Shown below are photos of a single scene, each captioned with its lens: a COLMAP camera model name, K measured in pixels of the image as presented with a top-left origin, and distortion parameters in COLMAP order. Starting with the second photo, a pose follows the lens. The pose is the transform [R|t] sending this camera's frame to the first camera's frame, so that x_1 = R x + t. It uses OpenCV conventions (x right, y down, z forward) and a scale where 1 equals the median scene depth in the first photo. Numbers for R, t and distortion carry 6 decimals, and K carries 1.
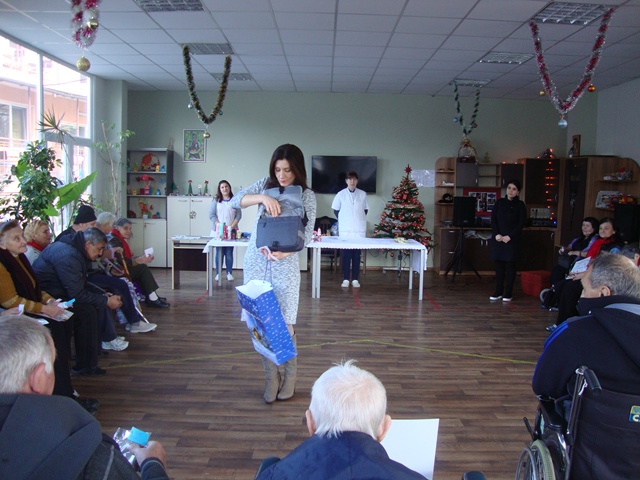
lens RADIAL K [[567.9, 0, 323.1], [0, 567.9, 238.8], [0, 0, 1]] dist [-0.220404, 0.231433]
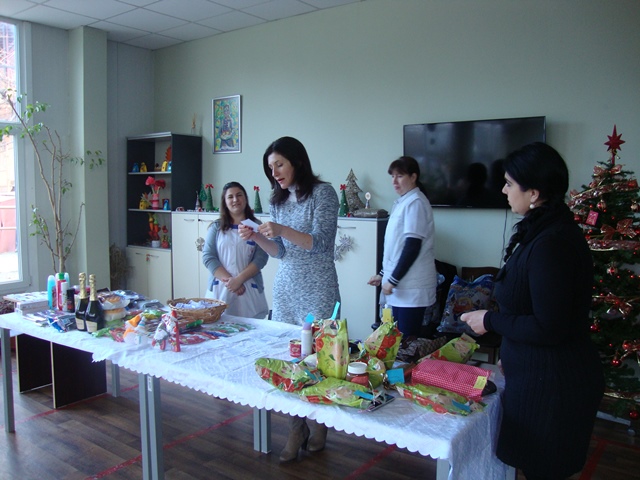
lens RADIAL K [[567.9, 0, 323.1], [0, 567.9, 238.8], [0, 0, 1]] dist [-0.220404, 0.231433]
pose [[0.808217, 0.030809, -0.588078, 0.205022], [-0.041639, 0.999121, -0.004883, -0.051915], [0.587411, 0.028433, 0.808789, 0.616409]]
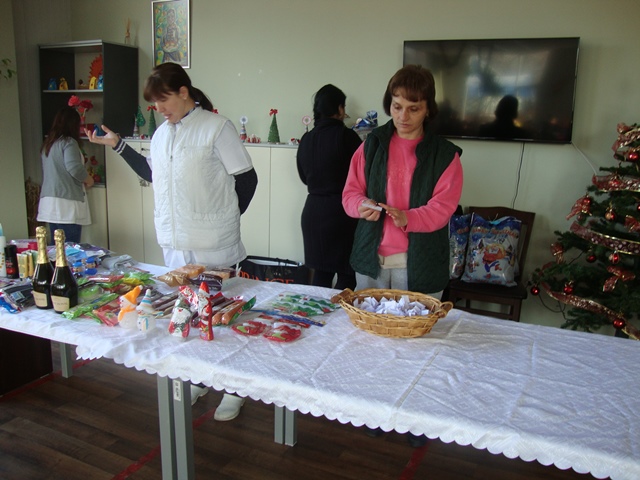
lens RADIAL K [[567.9, 0, 323.1], [0, 567.9, 238.8], [0, 0, 1]] dist [-0.220404, 0.231433]
pose [[0.905369, 0.089932, -0.414992, 0.103862], [-0.047587, 0.992647, 0.111295, -0.052604], [0.421950, -0.081015, 0.902992, 0.641424]]
